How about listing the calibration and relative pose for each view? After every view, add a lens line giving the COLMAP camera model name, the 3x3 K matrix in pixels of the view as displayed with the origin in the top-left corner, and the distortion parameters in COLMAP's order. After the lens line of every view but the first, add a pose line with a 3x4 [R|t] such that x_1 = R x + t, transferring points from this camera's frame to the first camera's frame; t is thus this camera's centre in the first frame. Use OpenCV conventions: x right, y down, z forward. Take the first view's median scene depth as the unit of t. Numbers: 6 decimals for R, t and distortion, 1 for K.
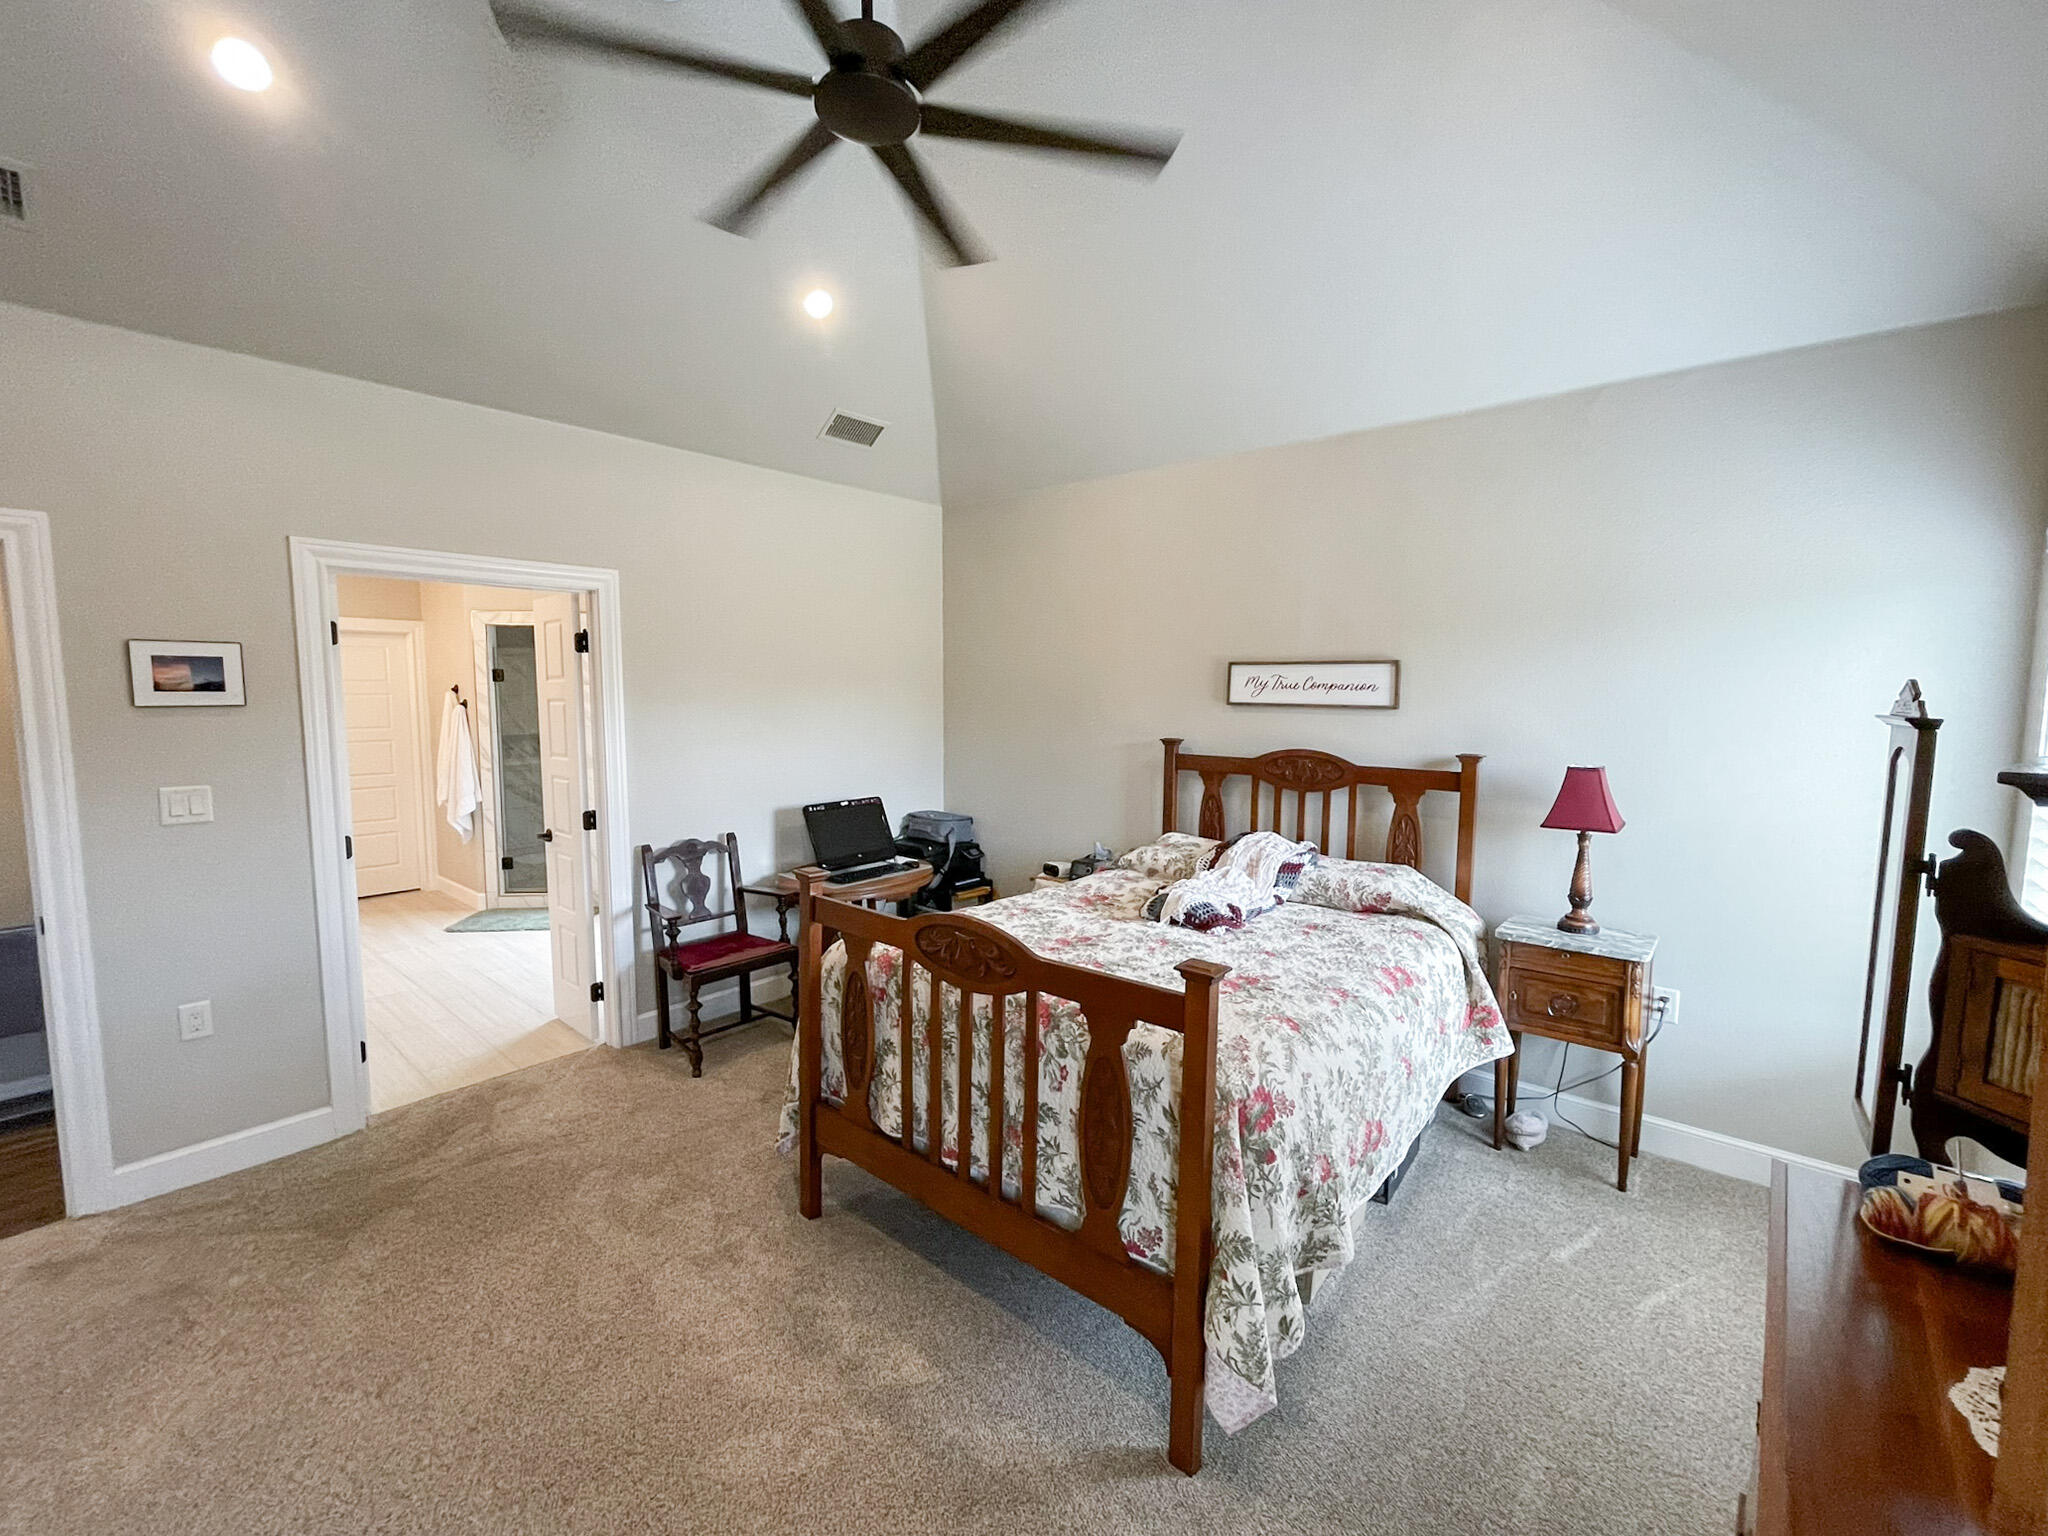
lens RADIAL K [[830.8, 0, 1004.7], [0, 830.8, 763.3], [0, 0, 1]] dist [-0.004215, 0.000380]
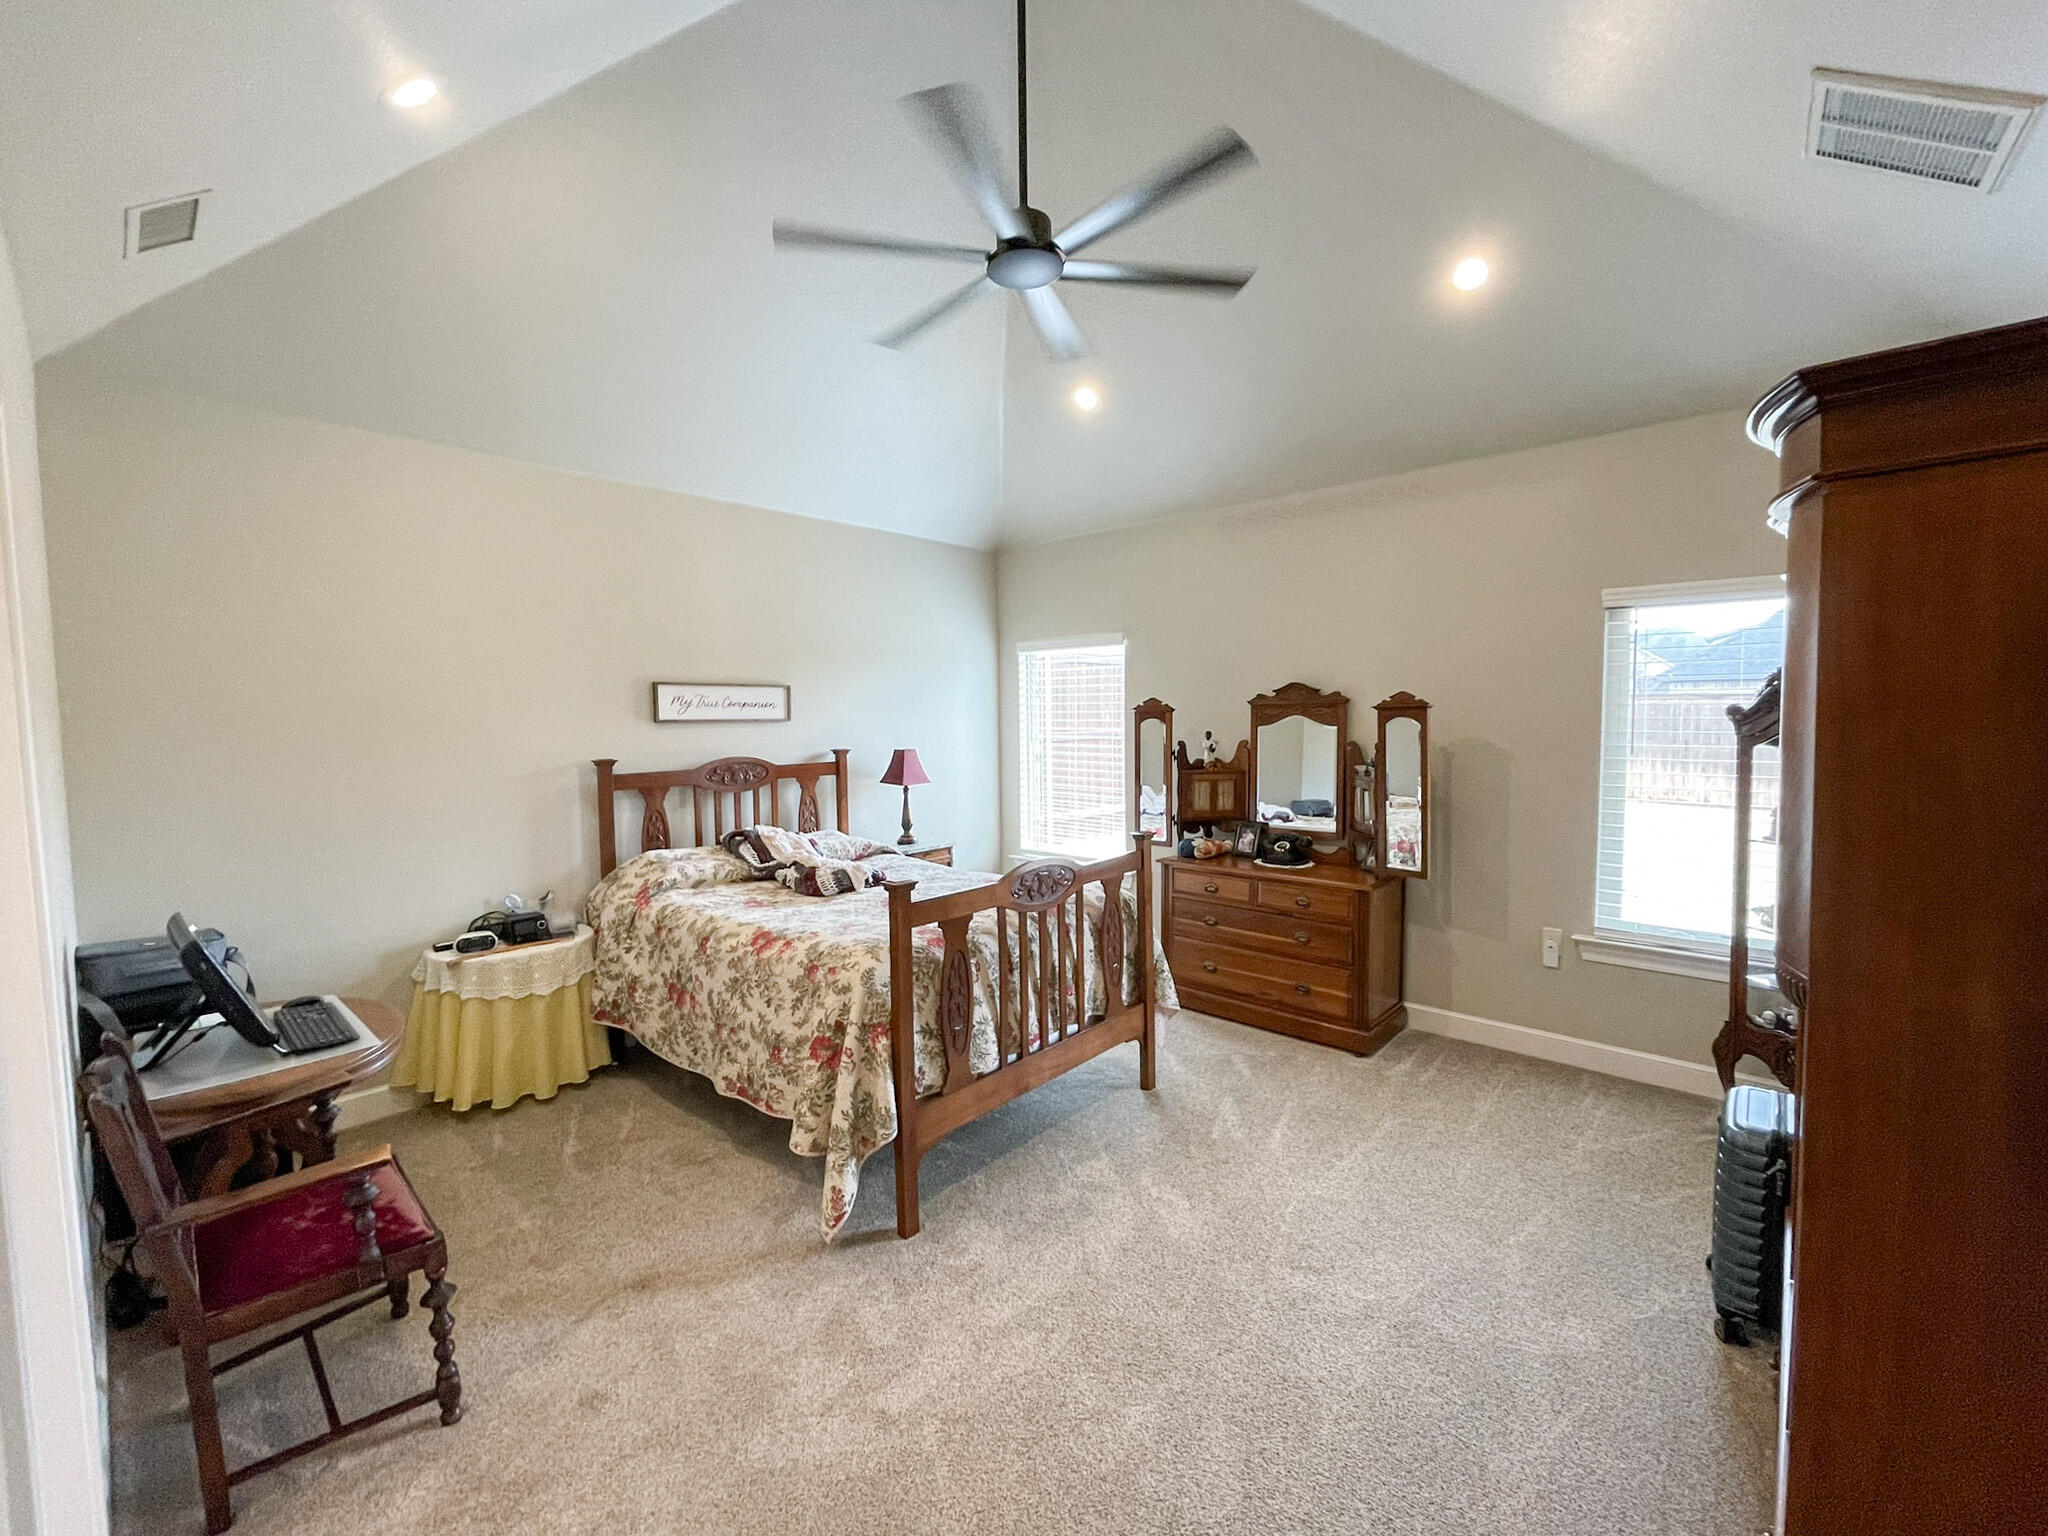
lens RADIAL K [[830.8, 0, 1007.9], [0, 830.8, 764.0], [0, 0, 1]] dist [-0.004215, 0.000380]
pose [[0.042797, -0.067633, 0.996792, -0.887118], [0.103963, 0.992591, 0.062885, -0.044126], [-0.993660, 0.100939, 0.049511, 0.591582]]
